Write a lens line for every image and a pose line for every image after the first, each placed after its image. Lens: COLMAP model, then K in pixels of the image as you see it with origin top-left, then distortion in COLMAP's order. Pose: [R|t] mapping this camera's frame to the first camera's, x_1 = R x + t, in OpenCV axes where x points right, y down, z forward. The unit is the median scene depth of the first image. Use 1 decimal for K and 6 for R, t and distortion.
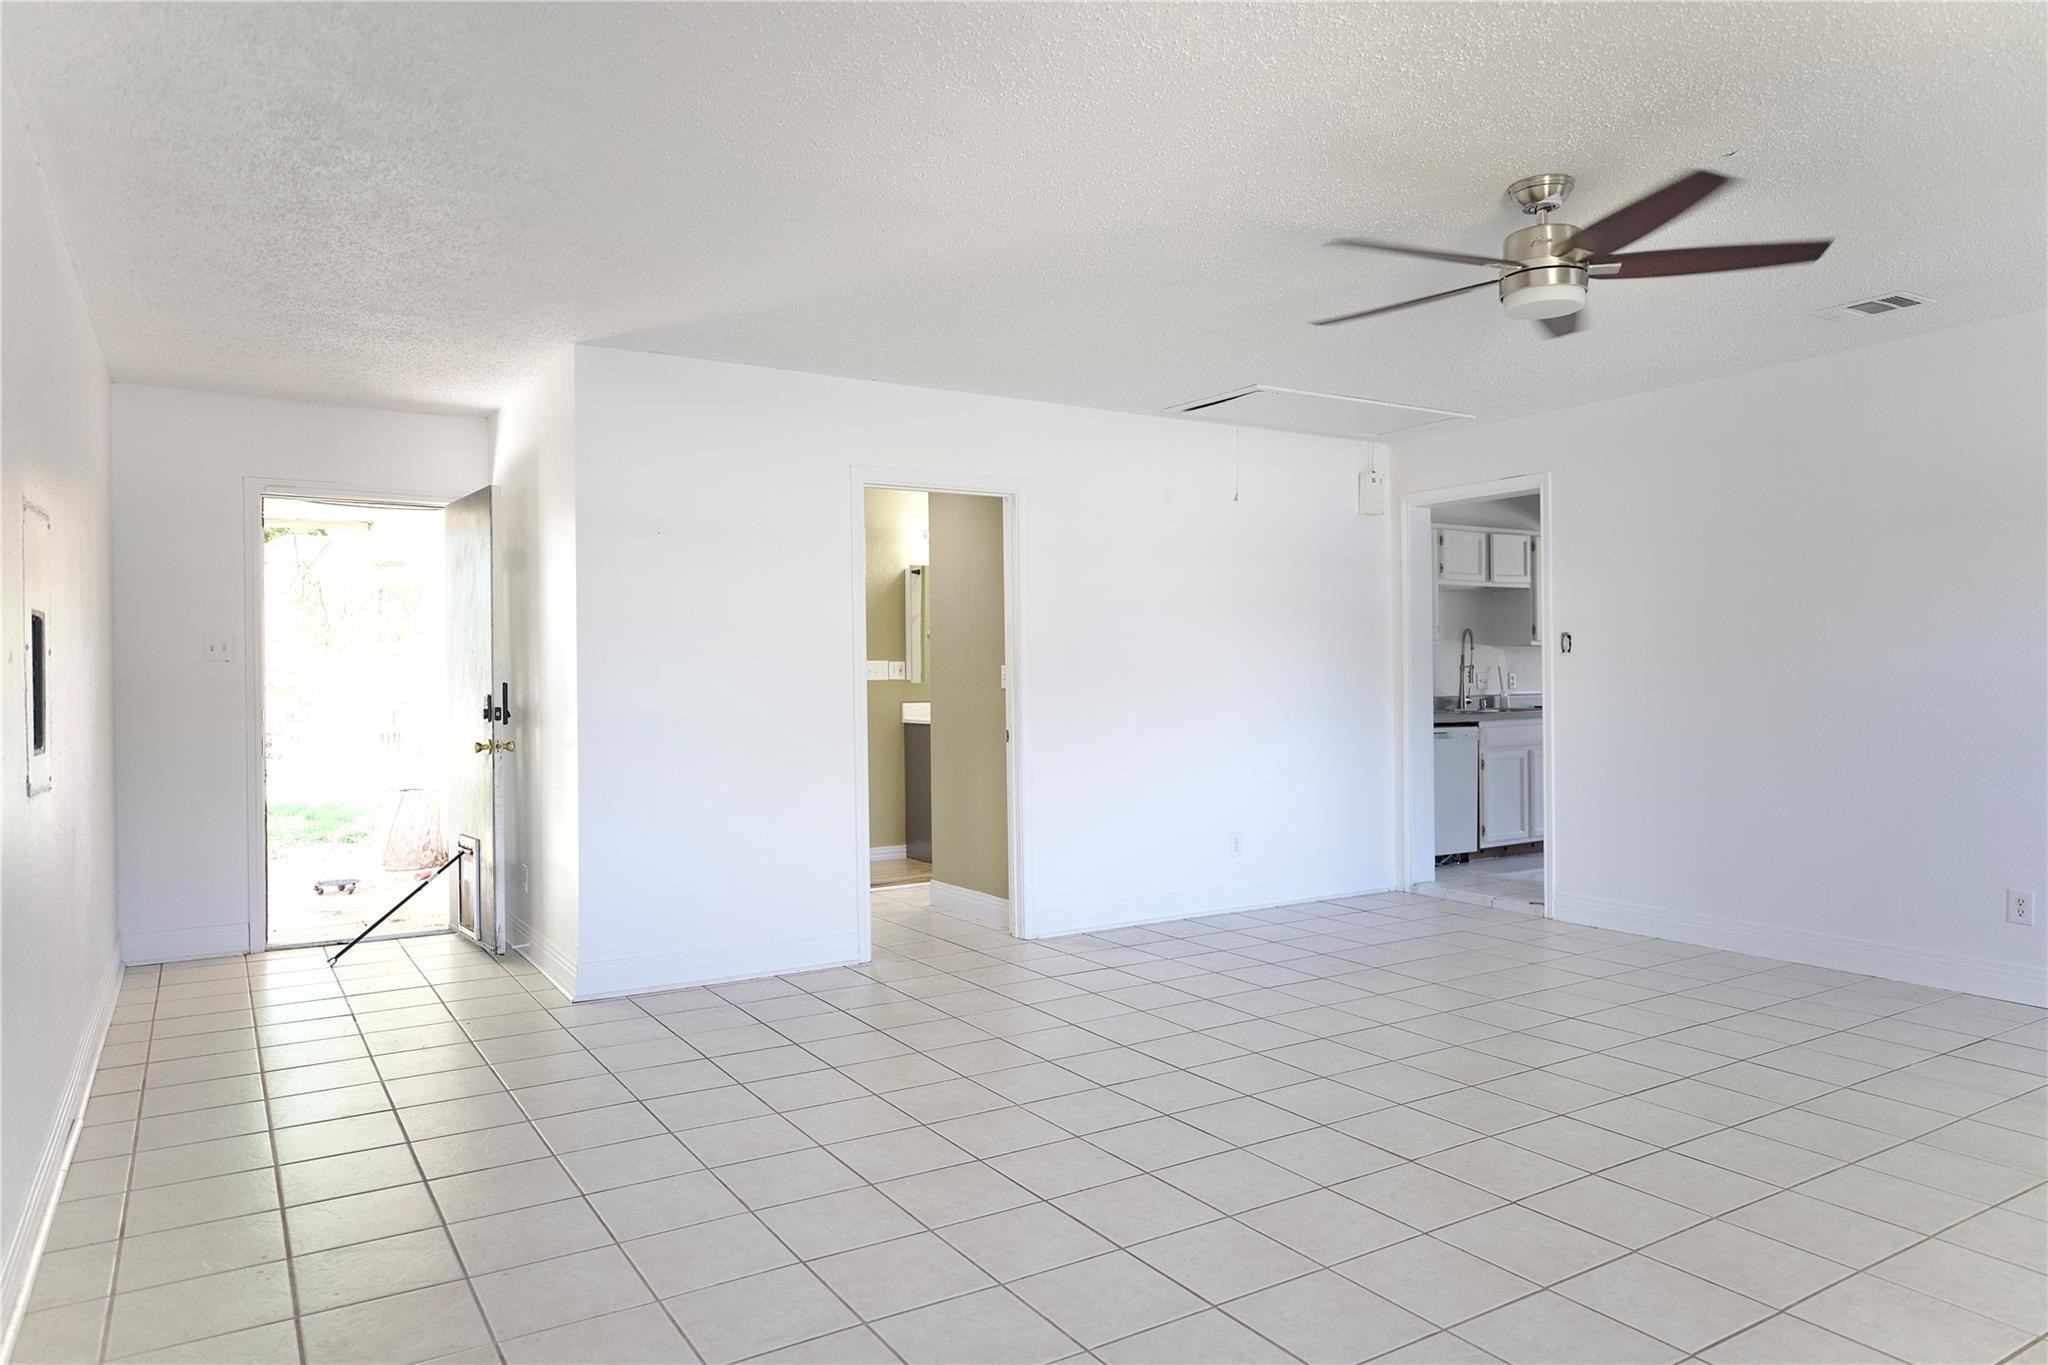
lens RADIAL K [[1351.9, 0, 1024.0], [0, 1351.9, 682.5], [0, 0, 1]] dist [0.004205, 0.001428]
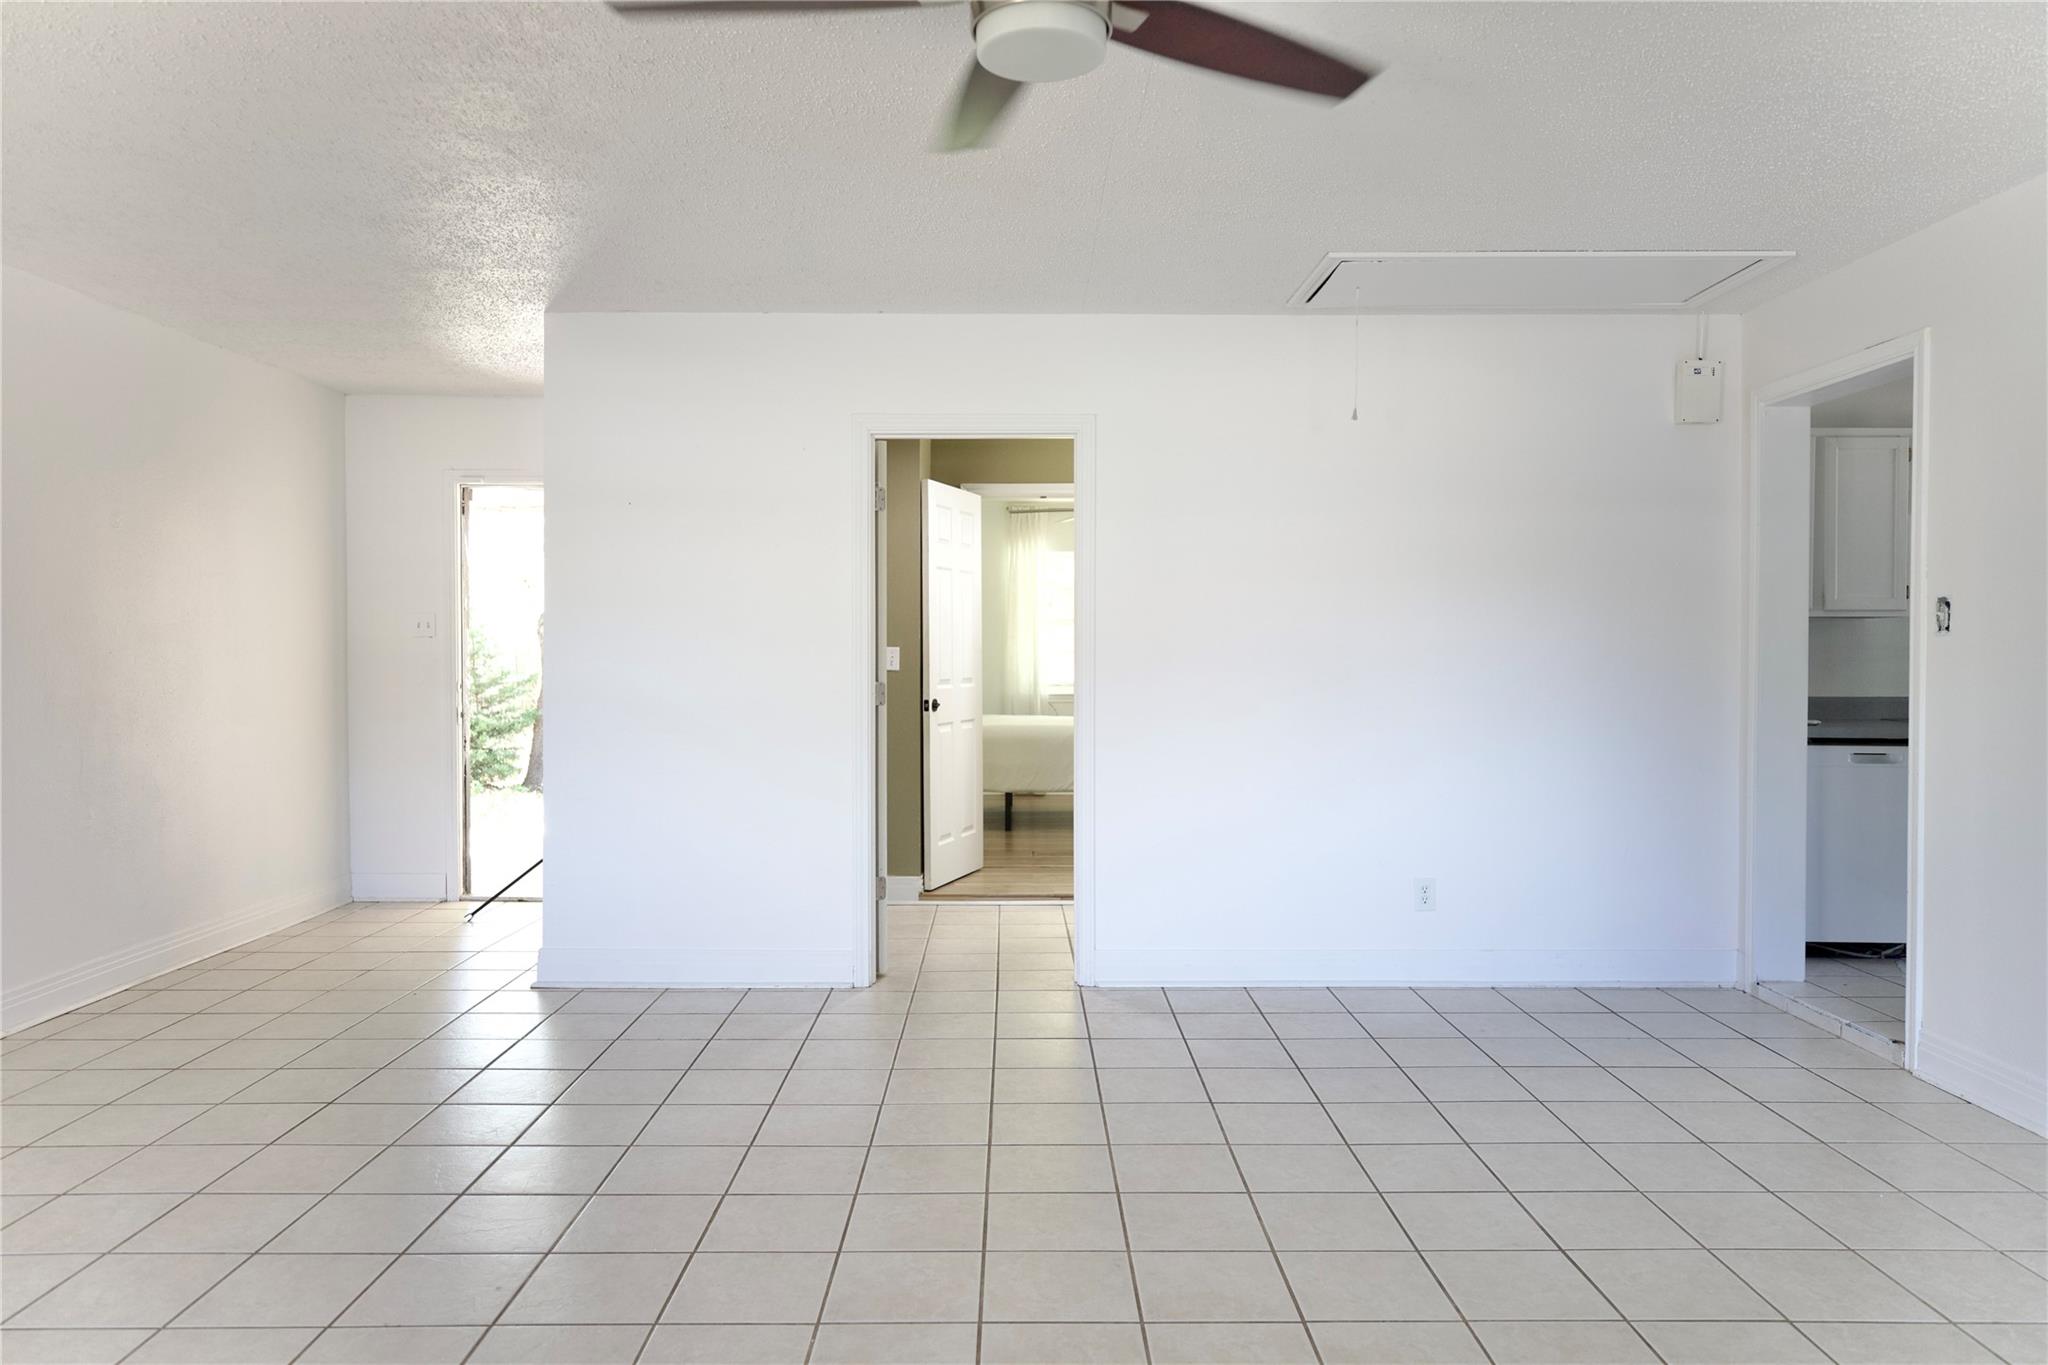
lens RADIAL K [[1387.9, 0, 1024.0], [0, 1387.9, 682.5], [0, 0, 1]] dist [0.004260, 0.002452]
pose [[0.840336, 0.022368, -0.541604, 0.389715], [-0.010914, 0.999644, 0.024351, -0.009960], [0.541956, -0.014552, 0.840281, 0.266727]]
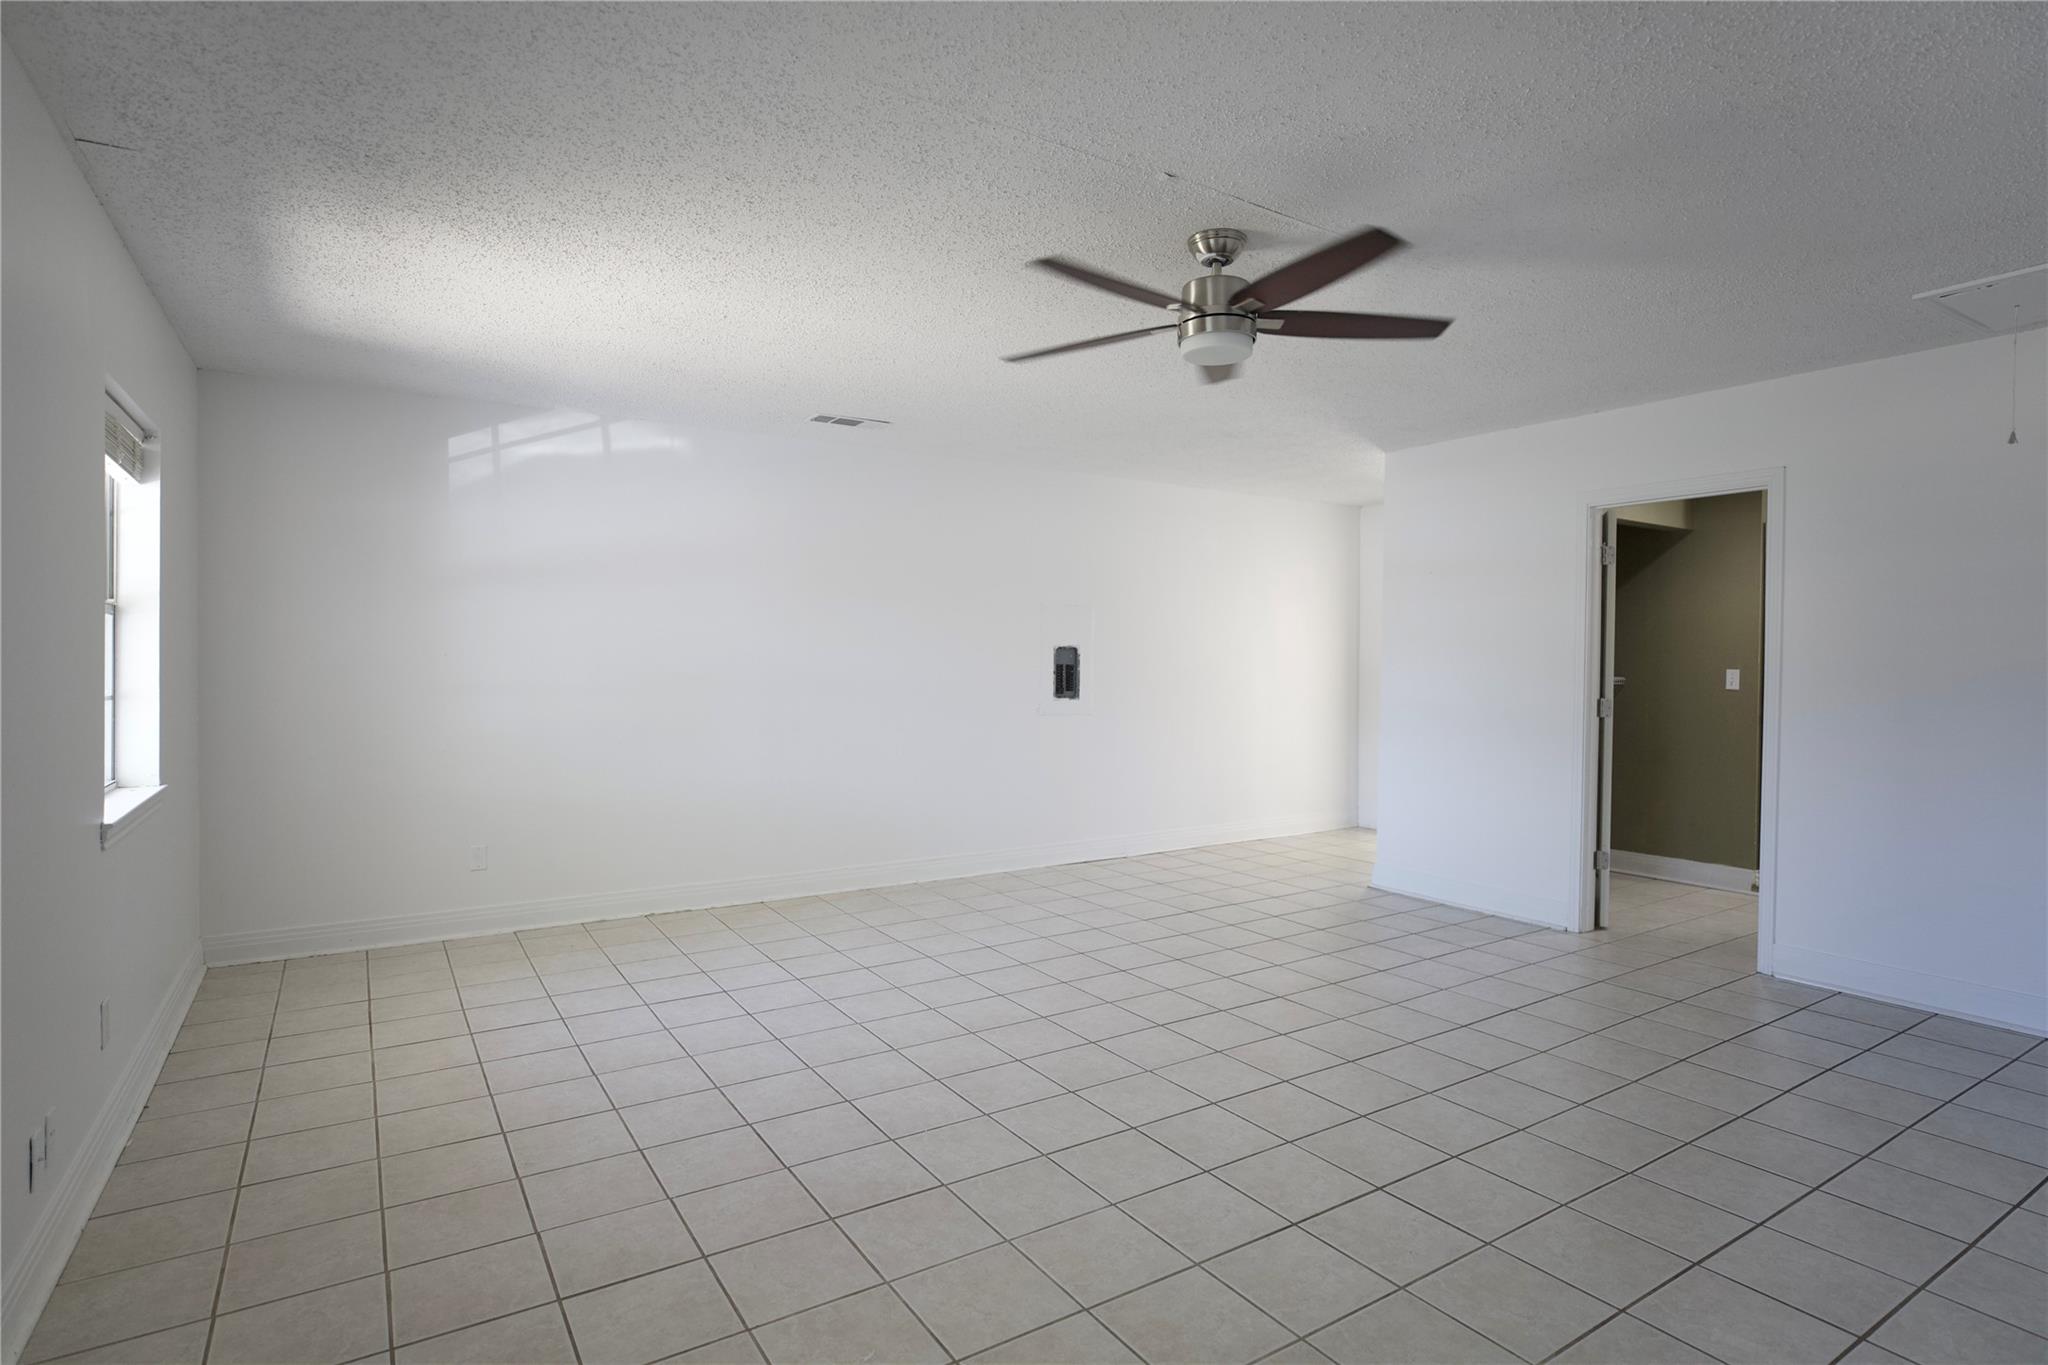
lens RADIAL K [[1075.1, 0, 1024.0], [0, 1075.1, 682.5], [0, 0, 1]] dist [0.000045, 0.000208]
pose [[-0.005909, 0.031602, -0.999483, 0.679089], [-0.011521, 0.999432, 0.031669, -0.021651], [0.999916, 0.011702, -0.005541, 0.470812]]
